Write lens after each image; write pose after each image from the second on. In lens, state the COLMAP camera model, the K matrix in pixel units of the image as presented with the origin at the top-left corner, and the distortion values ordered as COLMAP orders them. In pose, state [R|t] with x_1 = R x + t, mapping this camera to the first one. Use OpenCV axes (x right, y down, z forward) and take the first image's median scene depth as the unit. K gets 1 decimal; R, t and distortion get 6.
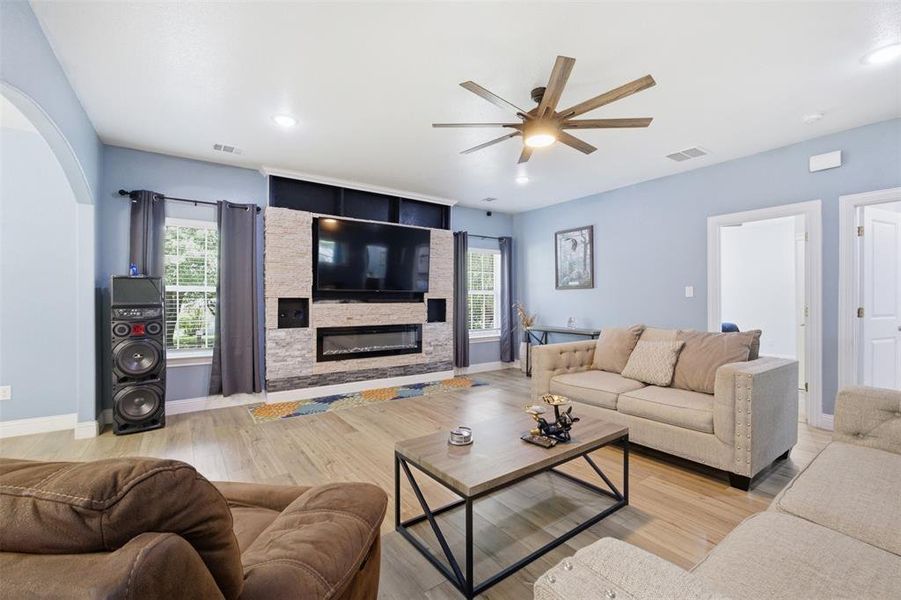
lens RADIAL K [[400.2, 0, 453.0], [0, 400.2, 300.9], [0, 0, 1]] dist [-0.009017, 0.000241]
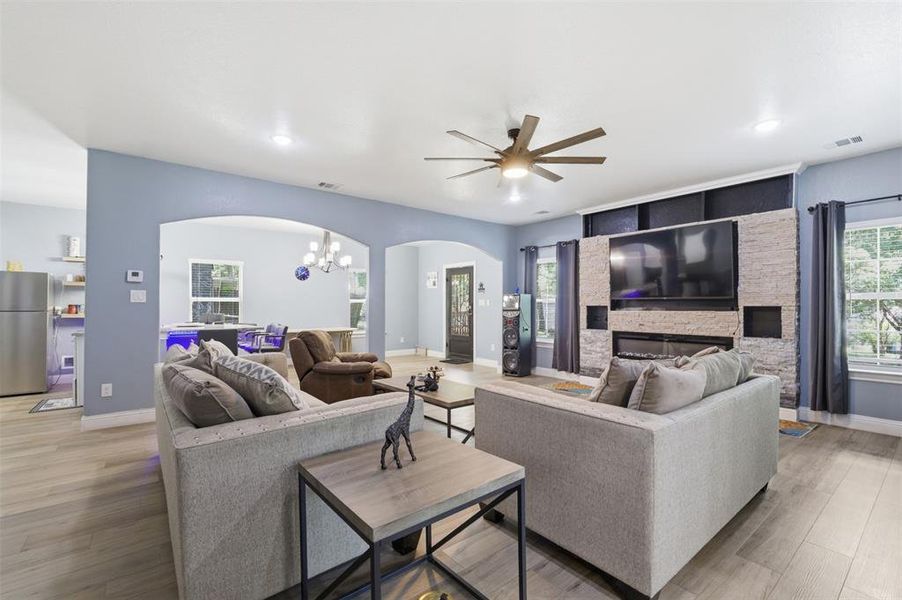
lens RADIAL K [[400.6, 0, 453.5], [0, 400.6, 300.9], [0, 0, 1]] dist [-0.009017, 0.000241]
pose [[0.047788, -0.016108, -0.998728, 0.834779], [-0.007374, 0.999837, -0.016479, 0.001744], [0.998830, 0.008152, 0.047662, 0.480703]]
